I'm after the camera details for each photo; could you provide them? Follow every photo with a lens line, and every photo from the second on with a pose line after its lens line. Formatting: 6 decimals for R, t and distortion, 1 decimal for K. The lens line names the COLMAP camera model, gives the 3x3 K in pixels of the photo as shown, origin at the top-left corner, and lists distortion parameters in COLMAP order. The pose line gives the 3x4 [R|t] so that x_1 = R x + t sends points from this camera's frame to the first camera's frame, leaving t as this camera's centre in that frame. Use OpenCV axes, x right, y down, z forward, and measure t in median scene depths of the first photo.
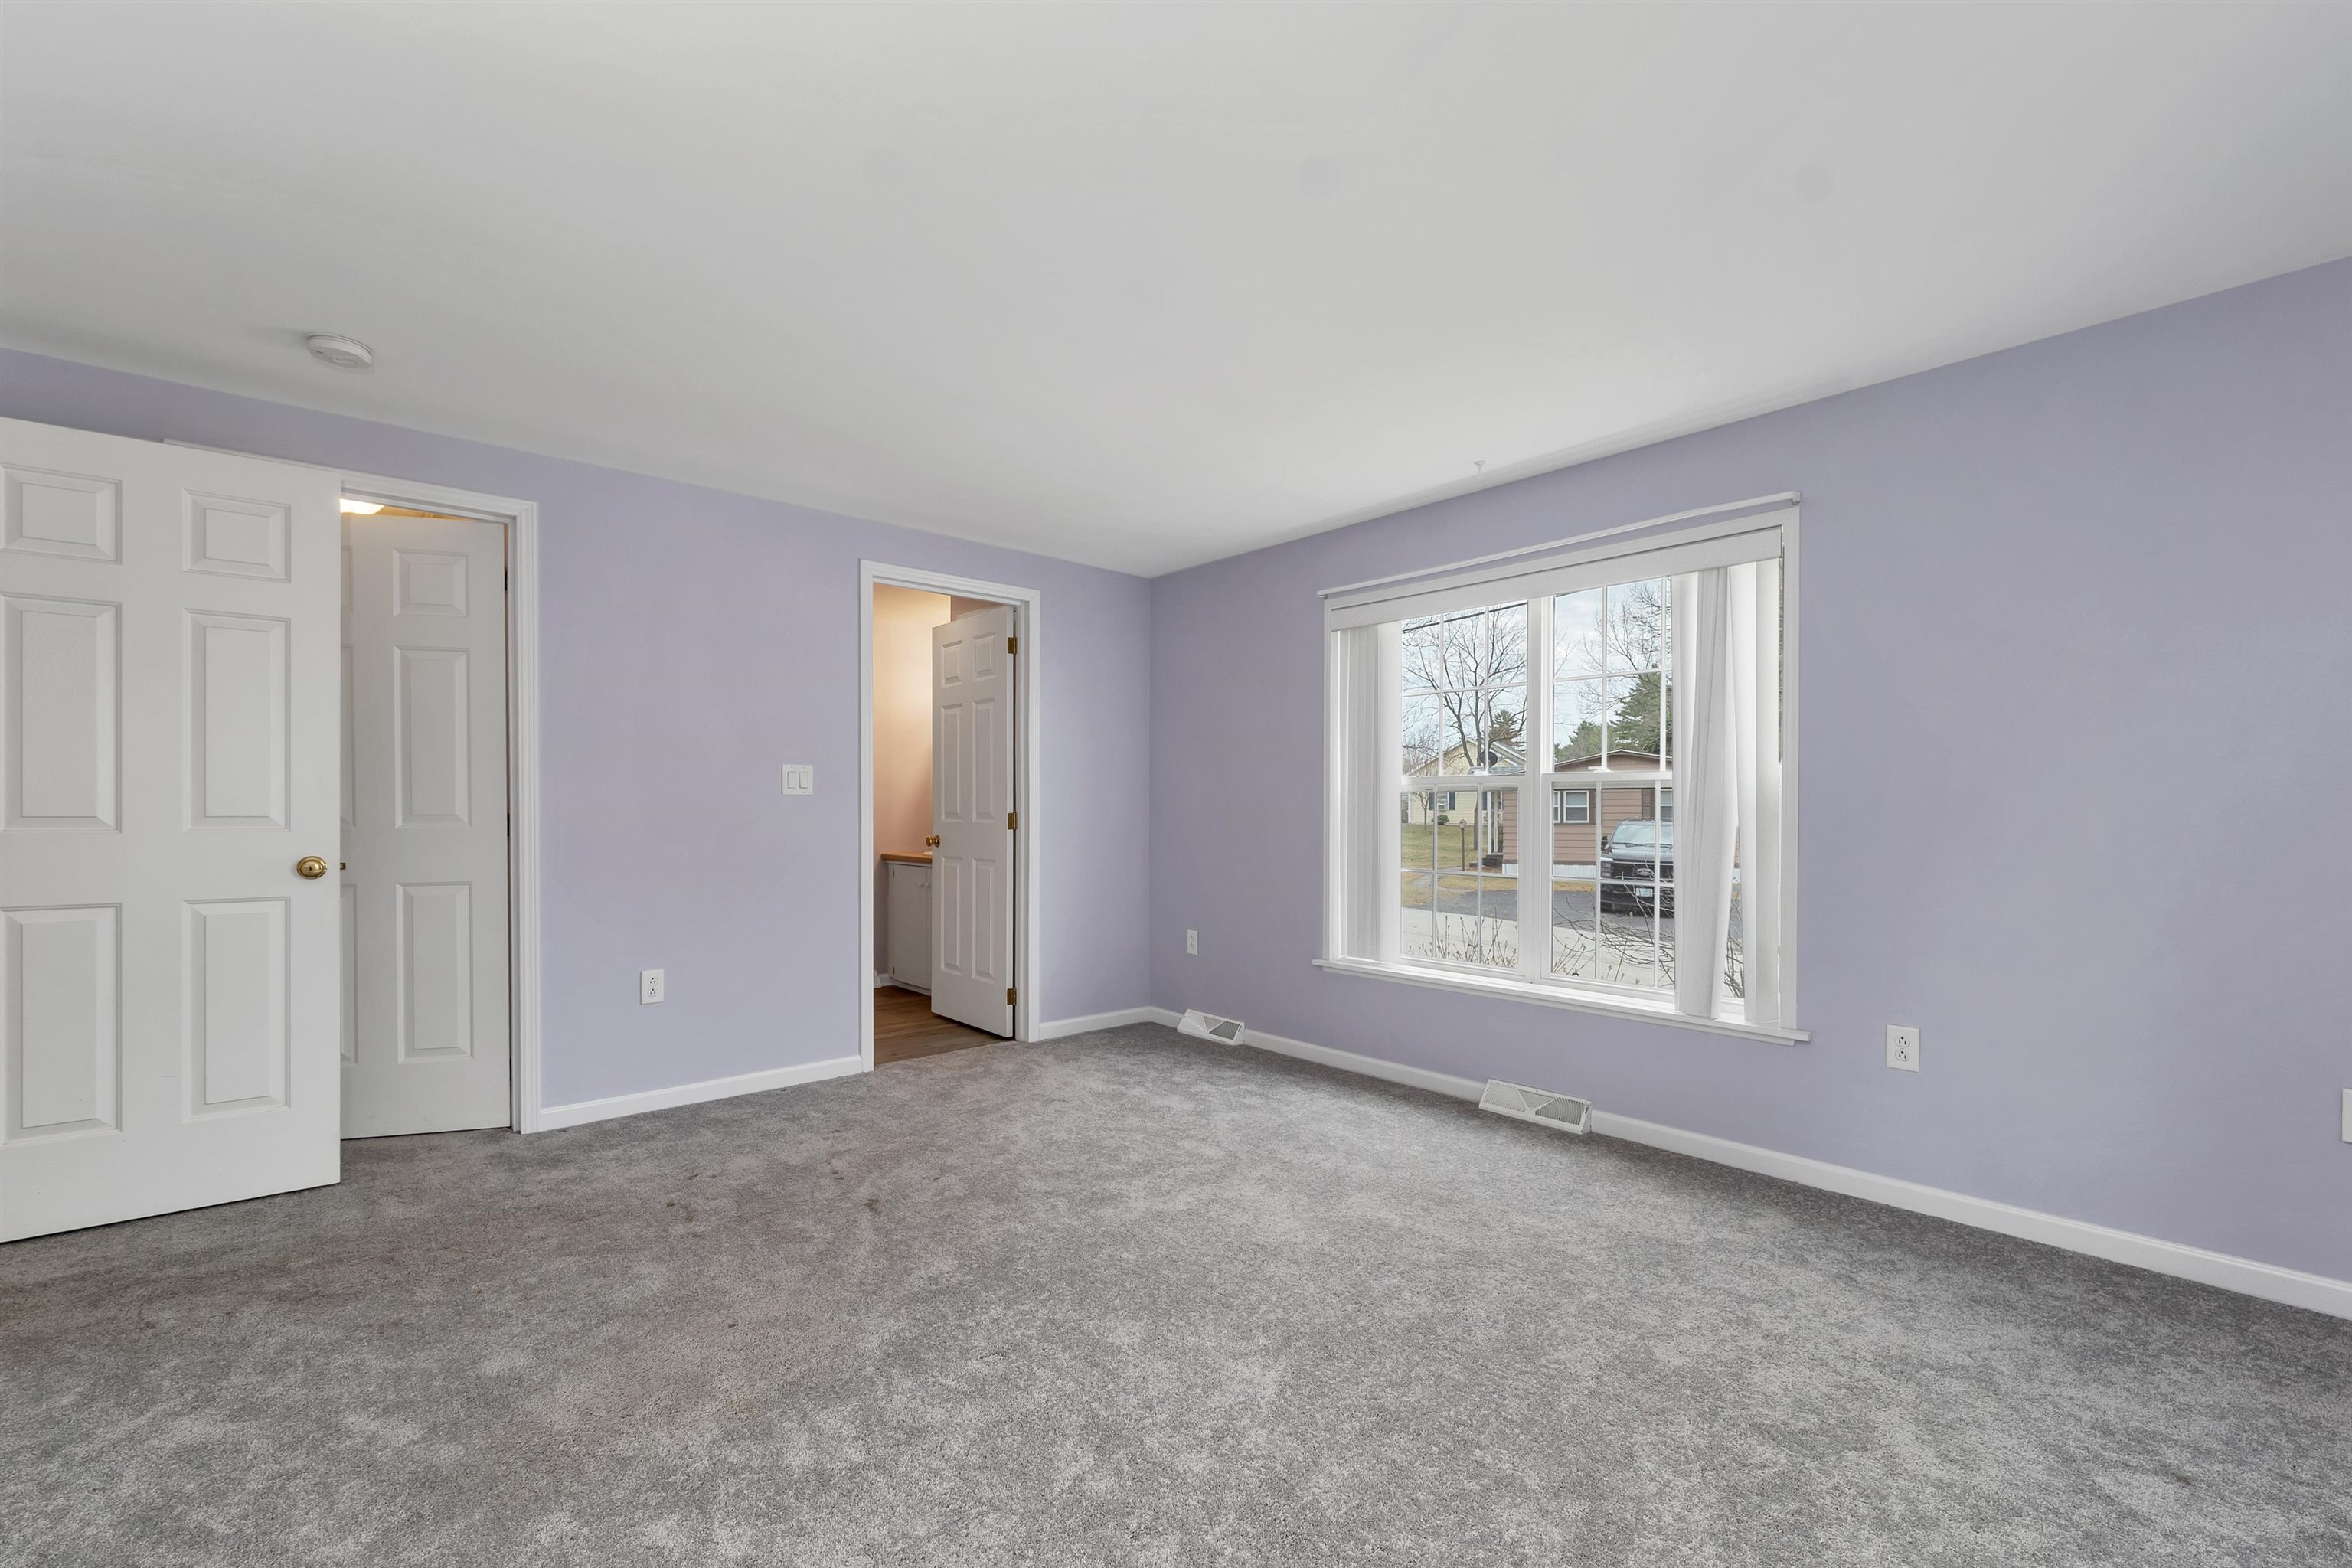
lens RADIAL K [[968.9, 0, 1185.1], [0, 968.9, 803.9], [0, 0, 1]] dist [-0.001583, -0.000310]
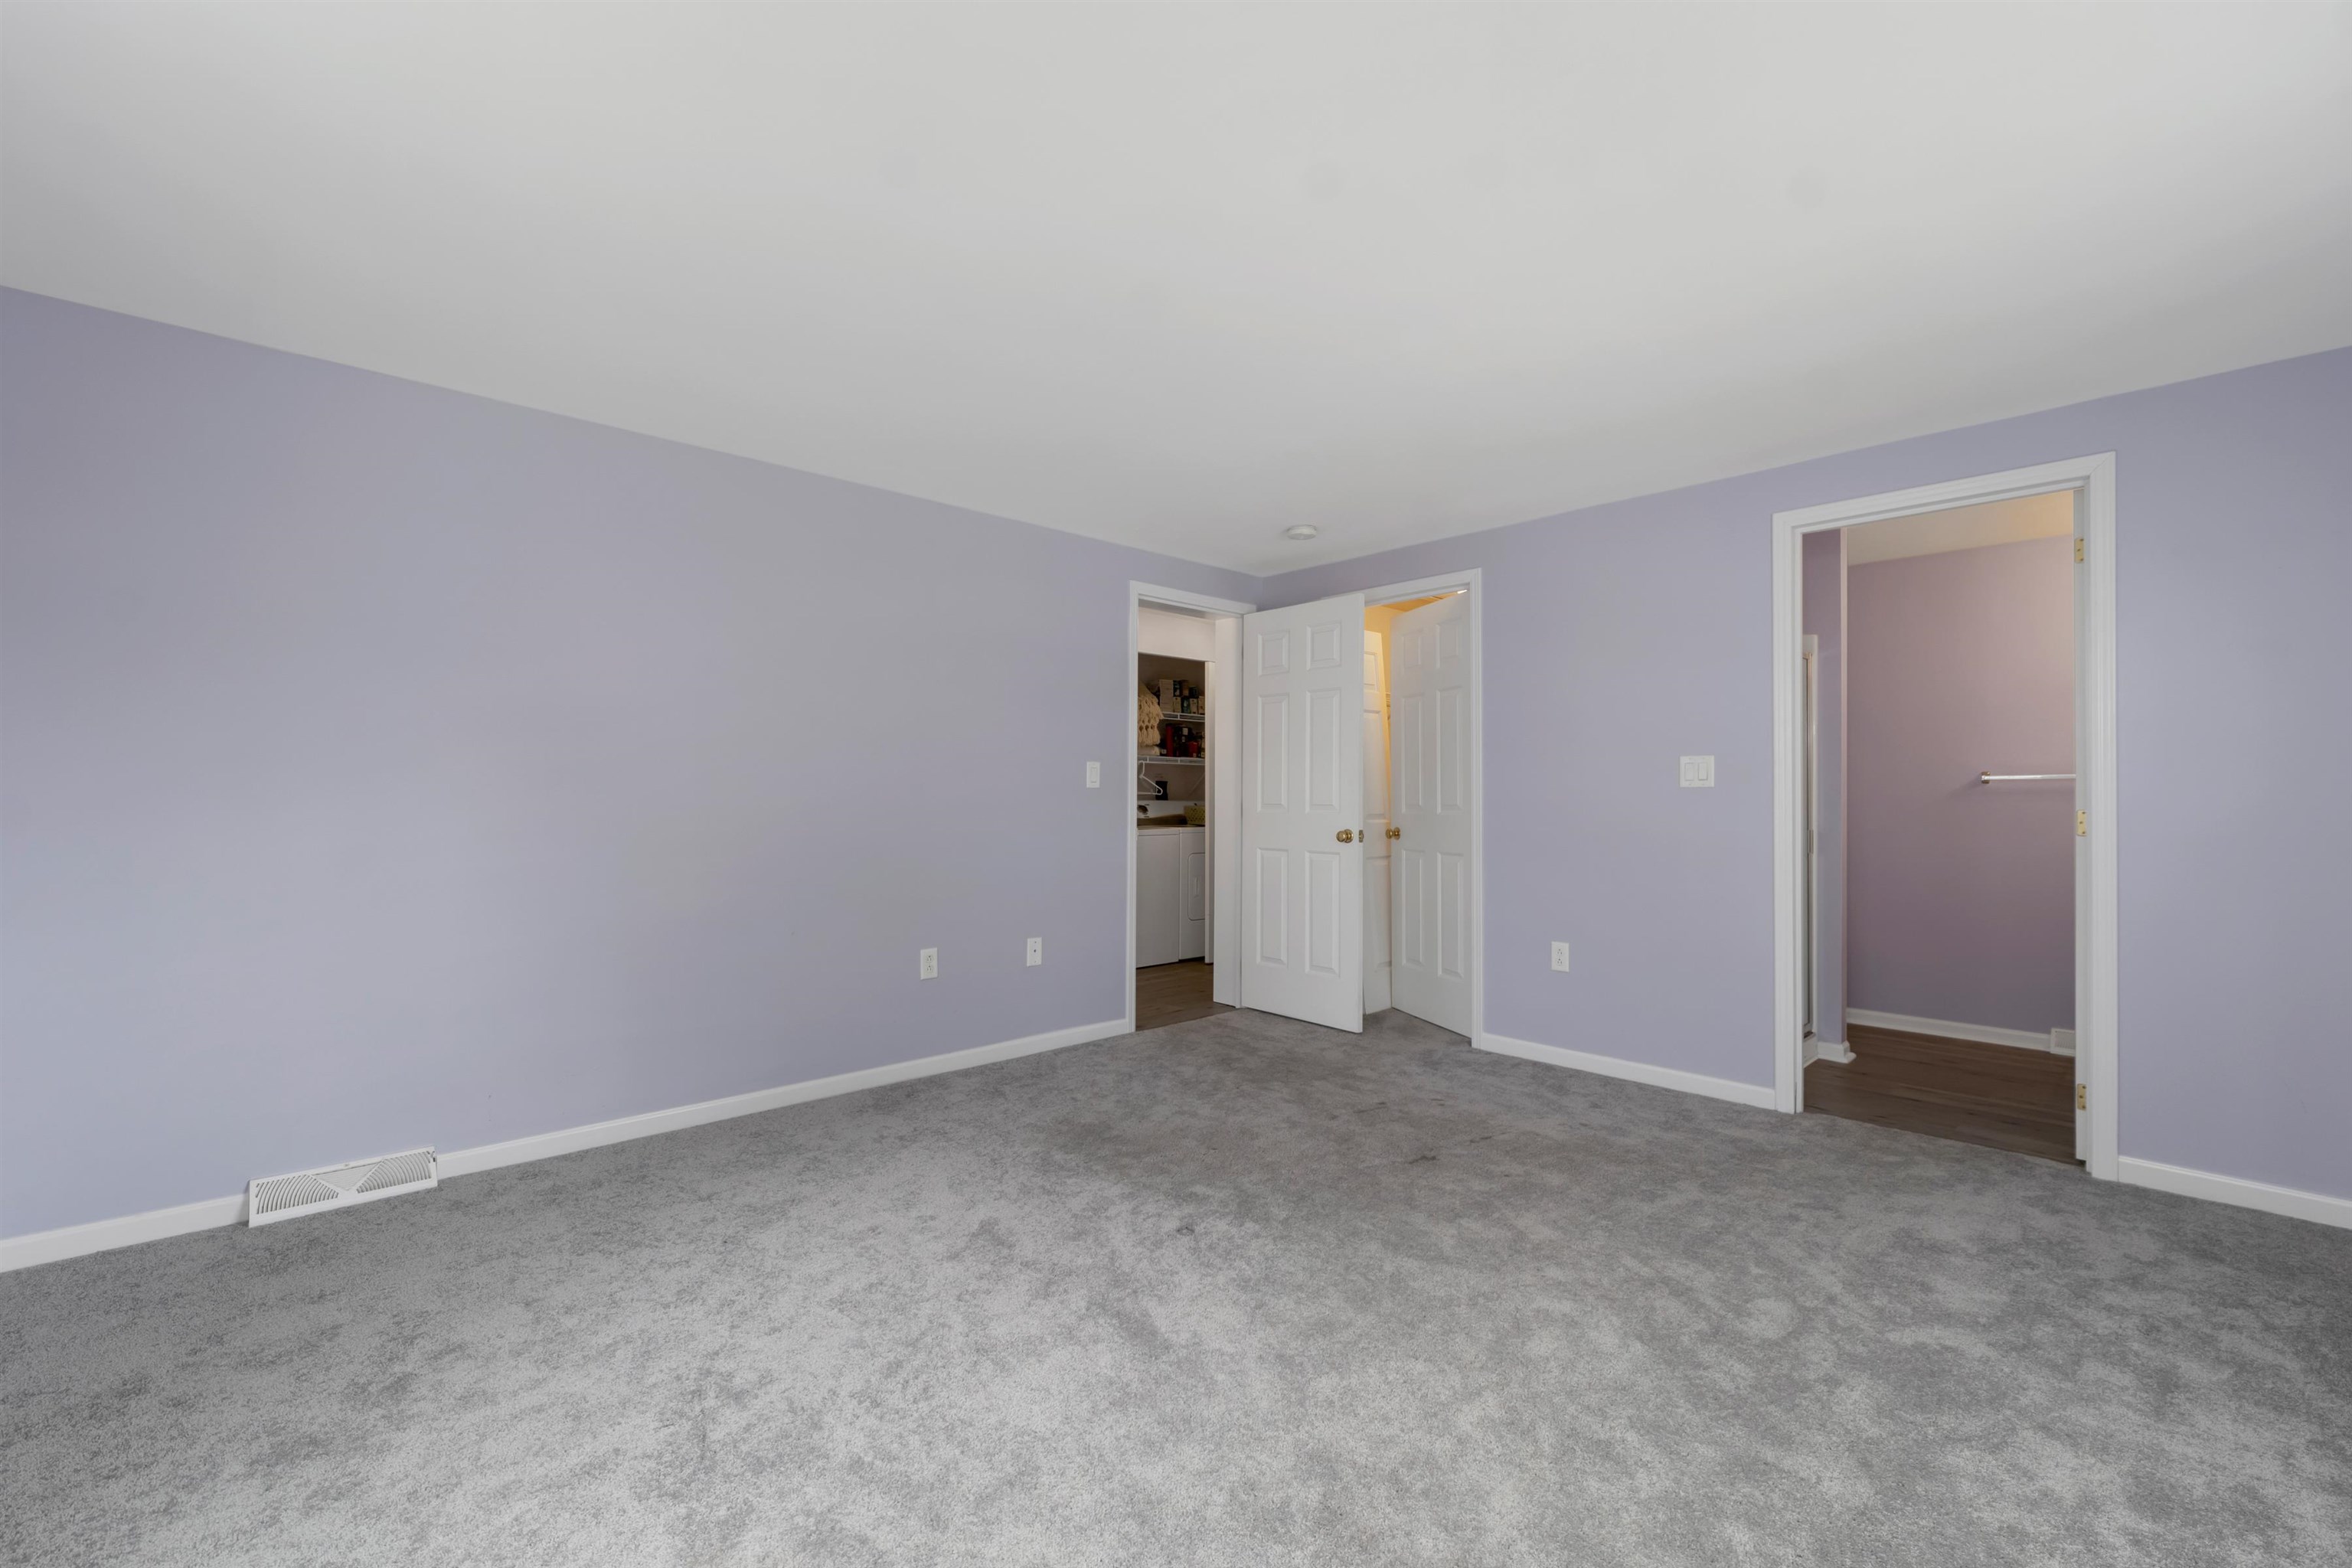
lens RADIAL K [[968.9, 0, 1185.1], [0, 968.9, 803.9], [0, 0, 1]] dist [-0.001583, -0.000310]
pose [[0.033822, -0.001327, -0.999427, 0.548252], [0.002934, 0.999995, -0.001228, 0.006232], [0.999424, -0.002890, 0.033825, 0.486423]]
